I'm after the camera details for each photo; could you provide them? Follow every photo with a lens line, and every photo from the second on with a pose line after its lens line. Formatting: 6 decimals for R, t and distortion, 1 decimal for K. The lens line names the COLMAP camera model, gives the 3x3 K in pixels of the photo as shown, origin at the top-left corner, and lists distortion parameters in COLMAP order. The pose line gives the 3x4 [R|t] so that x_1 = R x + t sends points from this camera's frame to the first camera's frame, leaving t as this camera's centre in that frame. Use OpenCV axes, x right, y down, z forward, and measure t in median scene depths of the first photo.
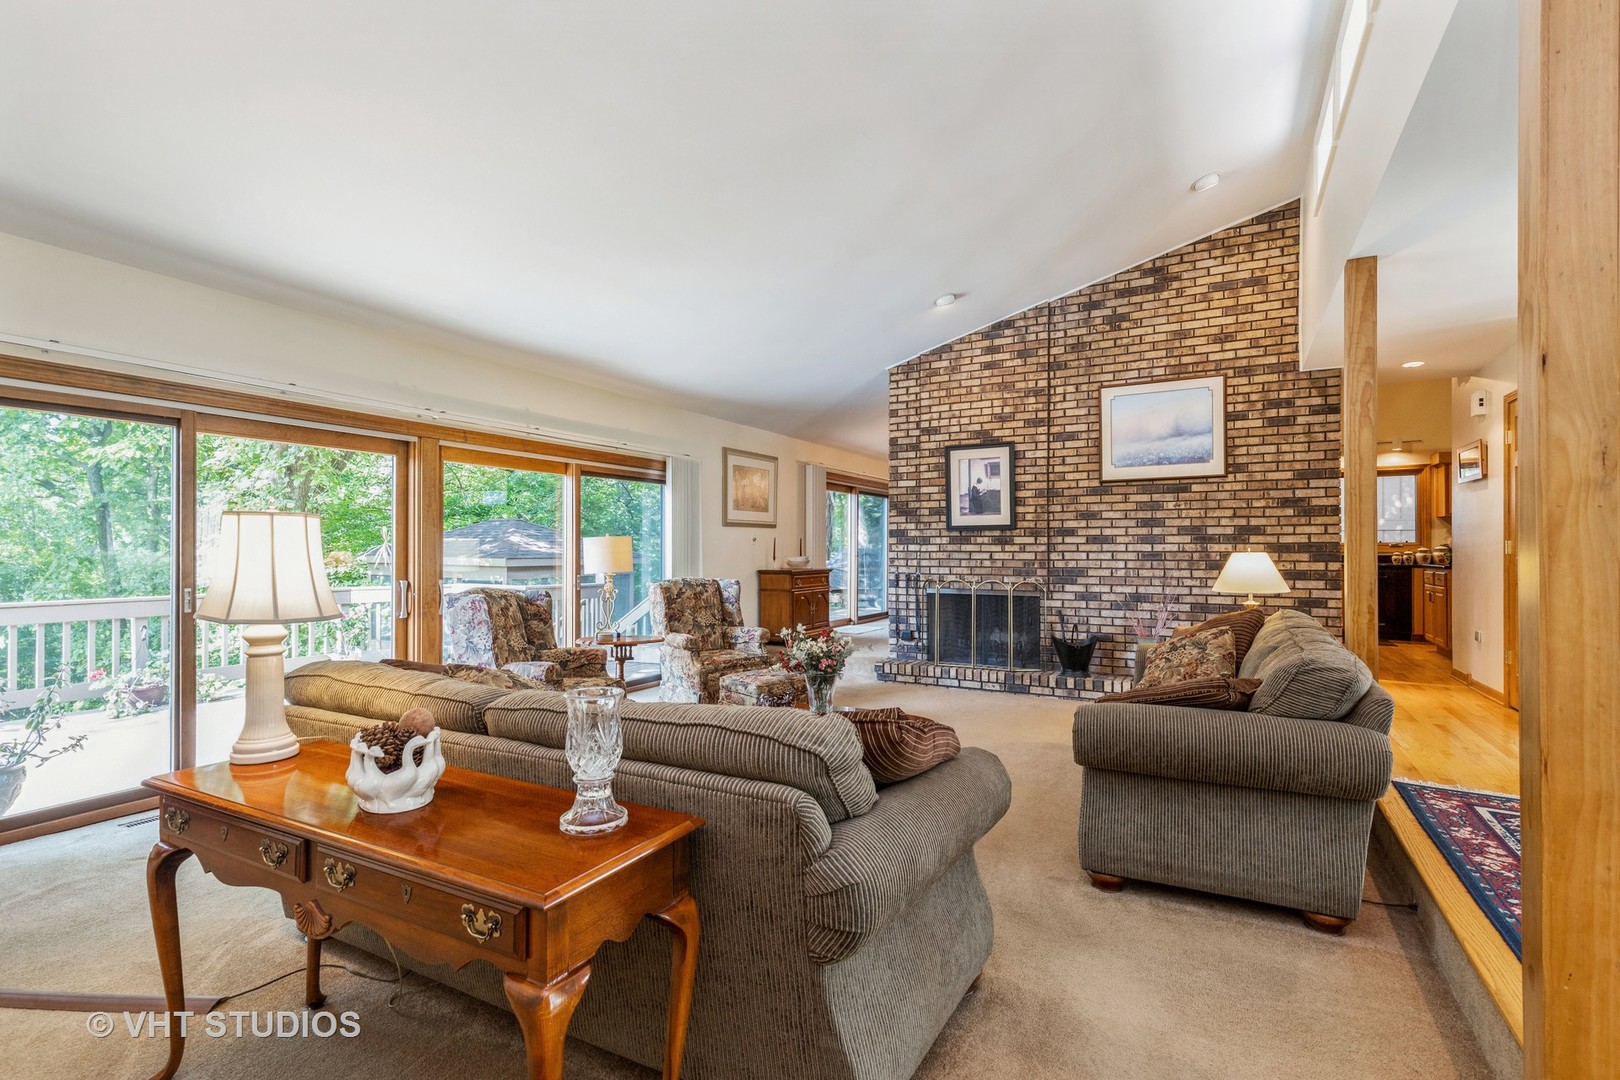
lens RADIAL K [[740.2, 0, 843.5], [0, 740.2, 546.4], [0, 0, 1]] dist [0.005940, 0.000828]
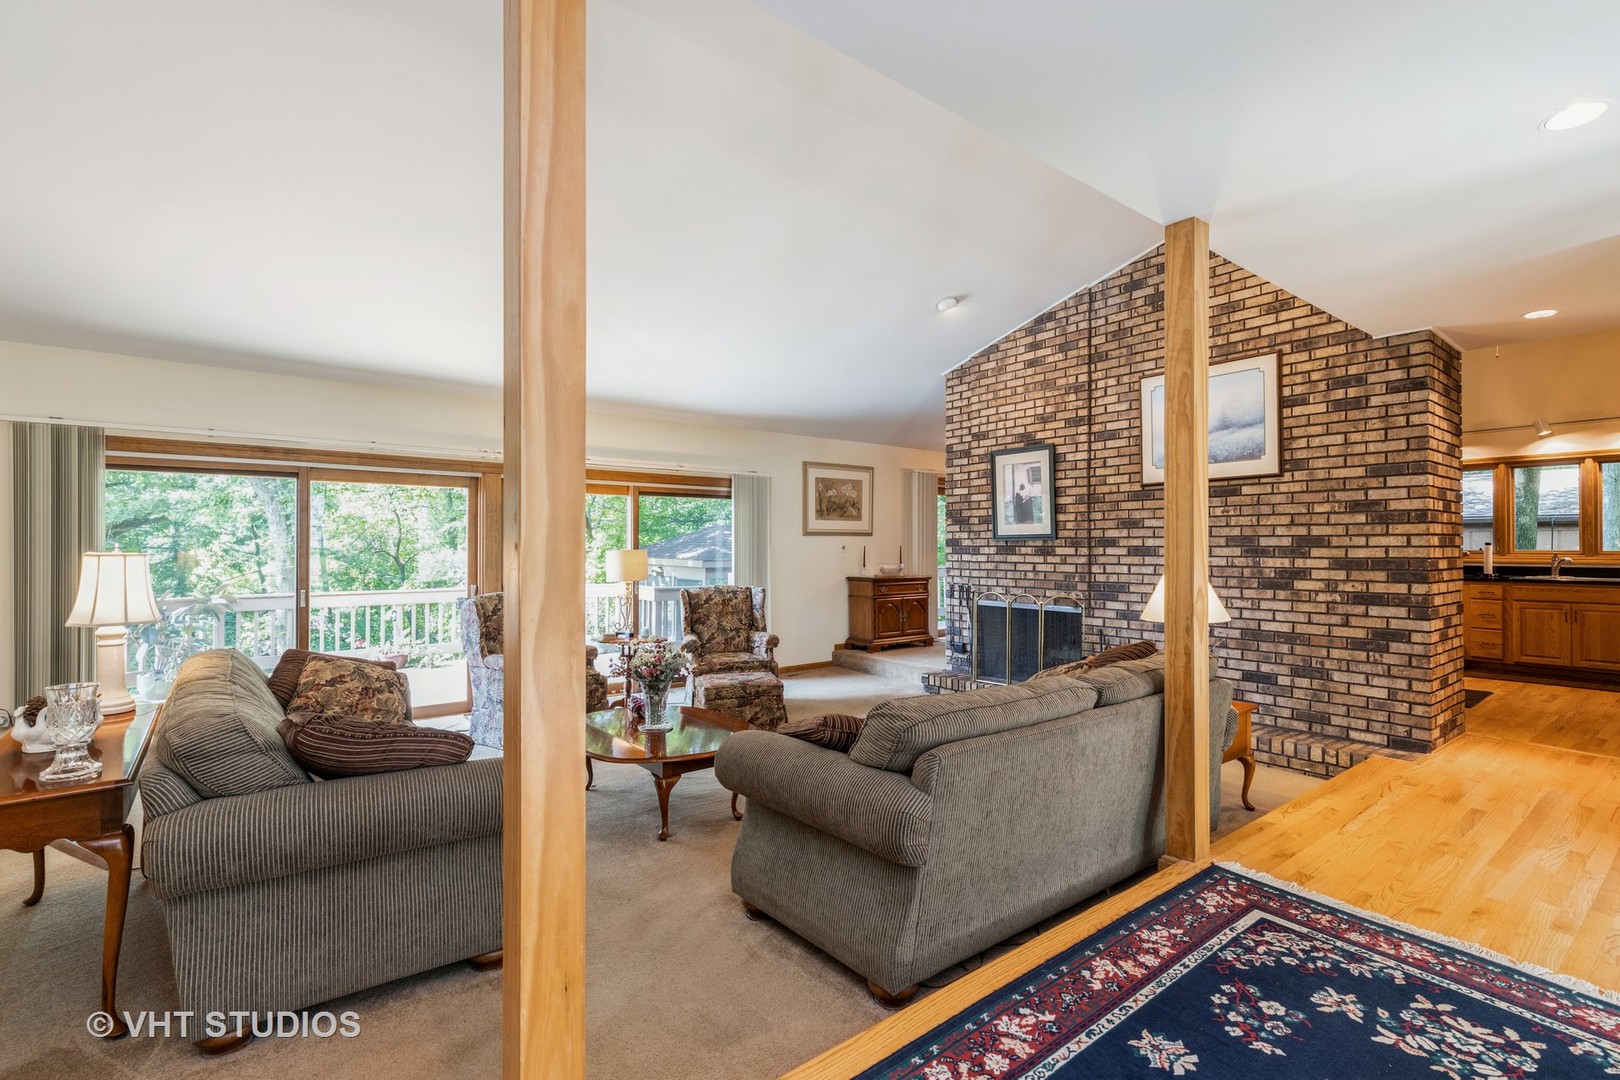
lens RADIAL K [[740.2, 0, 843.7], [0, 740.2, 544.4], [0, 0, 1]] dist [0.005940, 0.000828]
pose [[0.918405, -0.000870, -0.395640, 0.388563], [0.001097, 0.999999, 0.000348, -0.018792], [0.395639, -0.000753, 0.918406, 0.056133]]
